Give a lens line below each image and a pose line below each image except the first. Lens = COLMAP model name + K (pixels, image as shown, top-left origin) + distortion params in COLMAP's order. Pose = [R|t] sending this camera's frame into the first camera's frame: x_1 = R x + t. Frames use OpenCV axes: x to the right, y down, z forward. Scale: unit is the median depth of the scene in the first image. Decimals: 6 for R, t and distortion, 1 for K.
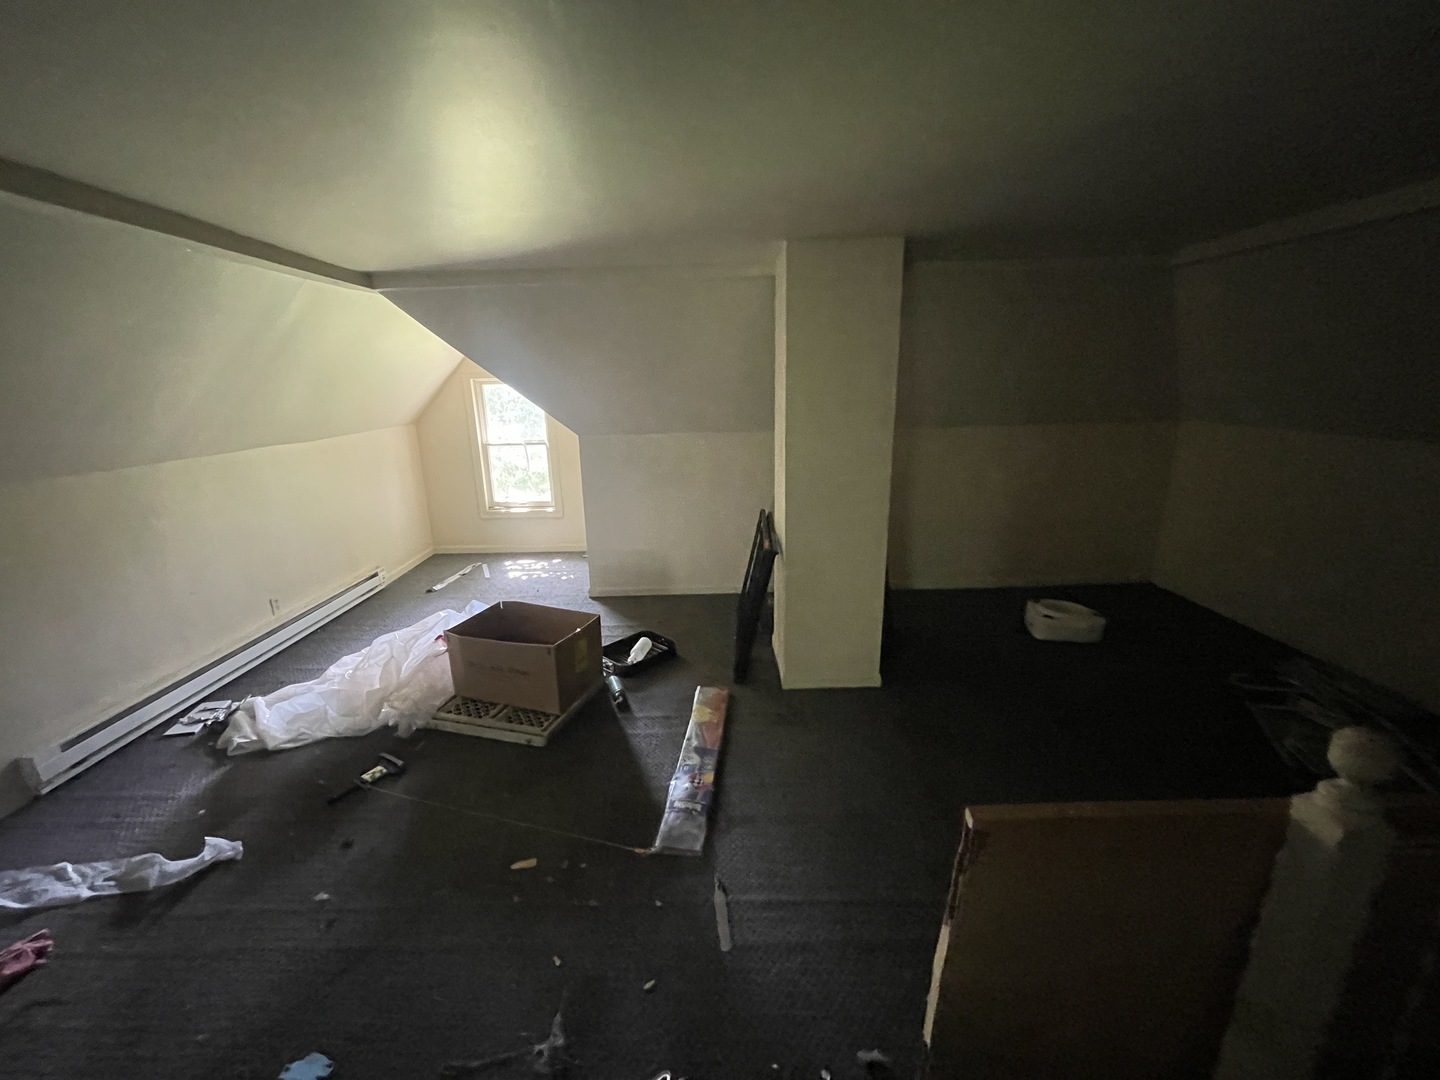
lens RADIAL K [[582.9, 0, 720.1], [0, 582.9, 532.5], [0, 0, 1]] dist [0.000224, 0.000258]
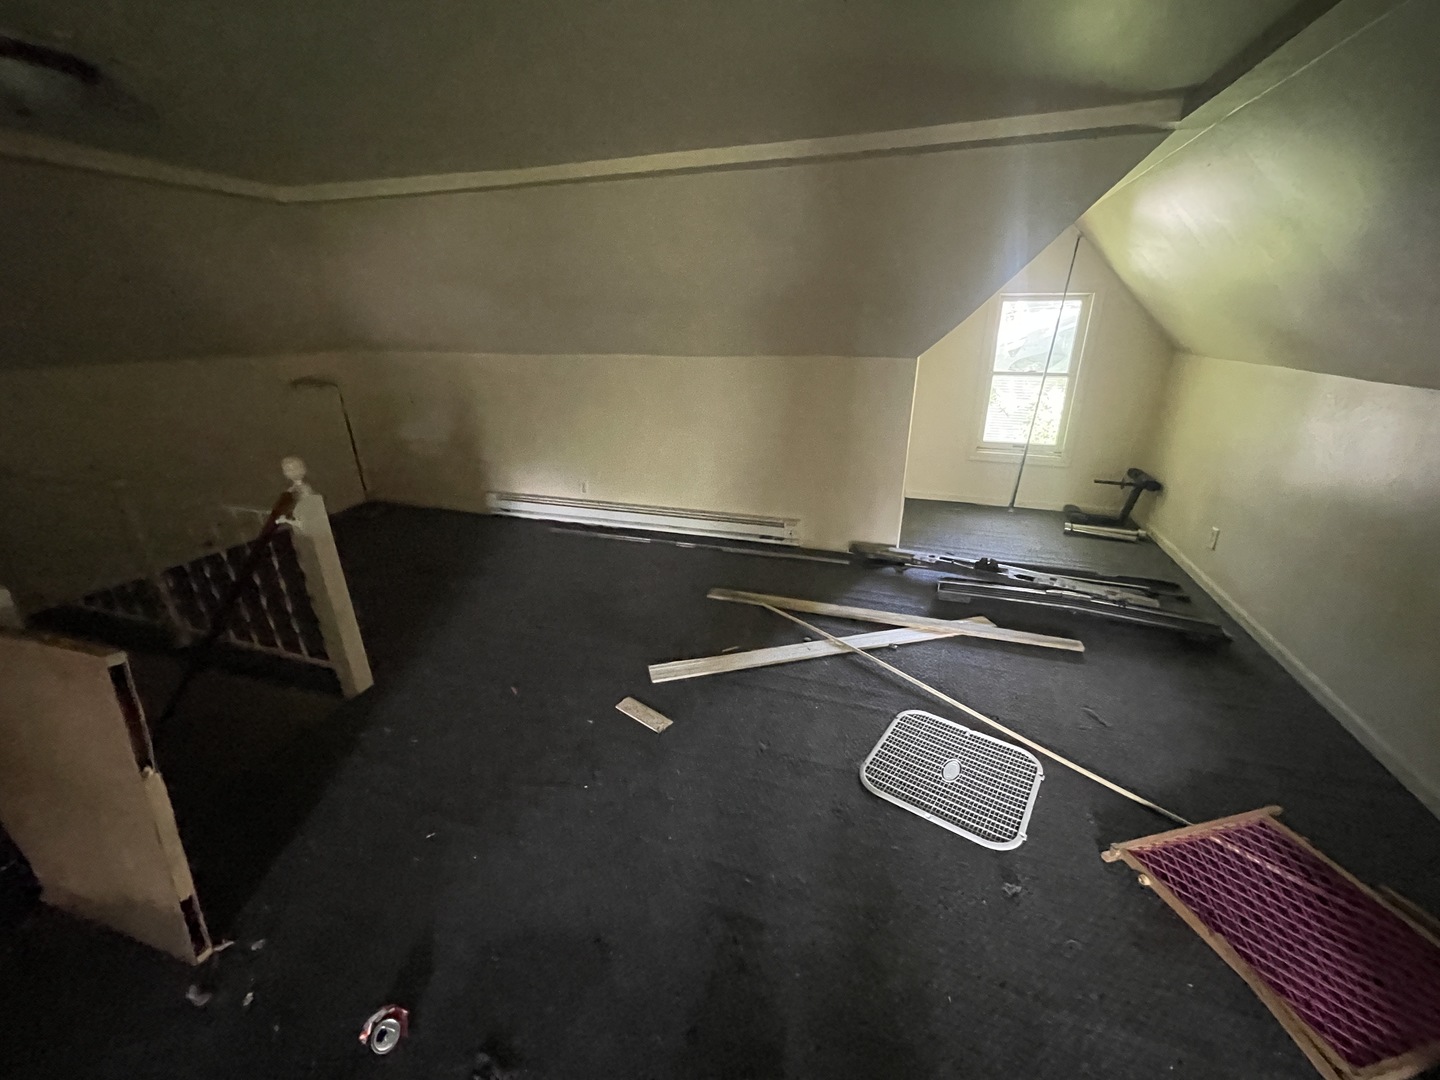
lens RADIAL K [[582.9, 0, 720.1], [0, 582.9, 532.5], [0, 0, 1]] dist [0.000224, 0.000258]
pose [[-0.944860, -0.089477, 0.315013, -0.385501], [0.104923, 0.828519, 0.550043, -0.086361], [-0.310210, 0.552766, -0.773446, 0.512908]]
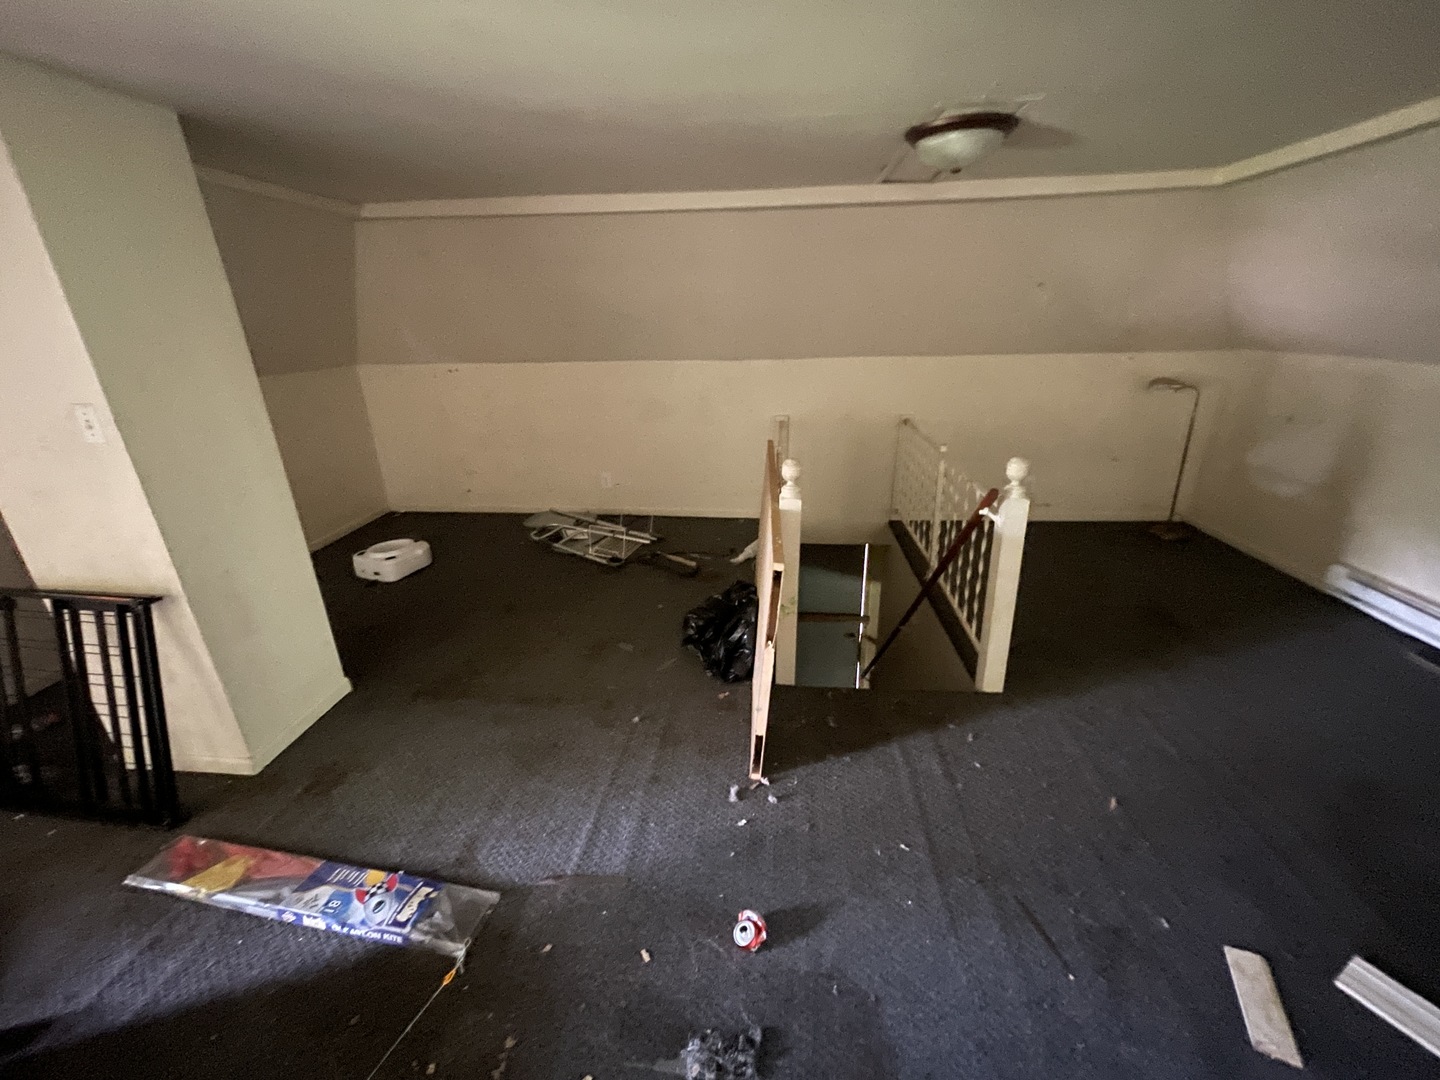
lens RADIAL K [[582.9, 0, 720.1], [0, 582.9, 532.5], [0, 0, 1]] dist [0.000224, 0.000258]
pose [[0.104067, -0.325540, 0.939784, -0.423675], [0.266819, 0.919414, 0.288938, -0.051285], [-0.958112, 0.220683, 0.182541, 0.307729]]
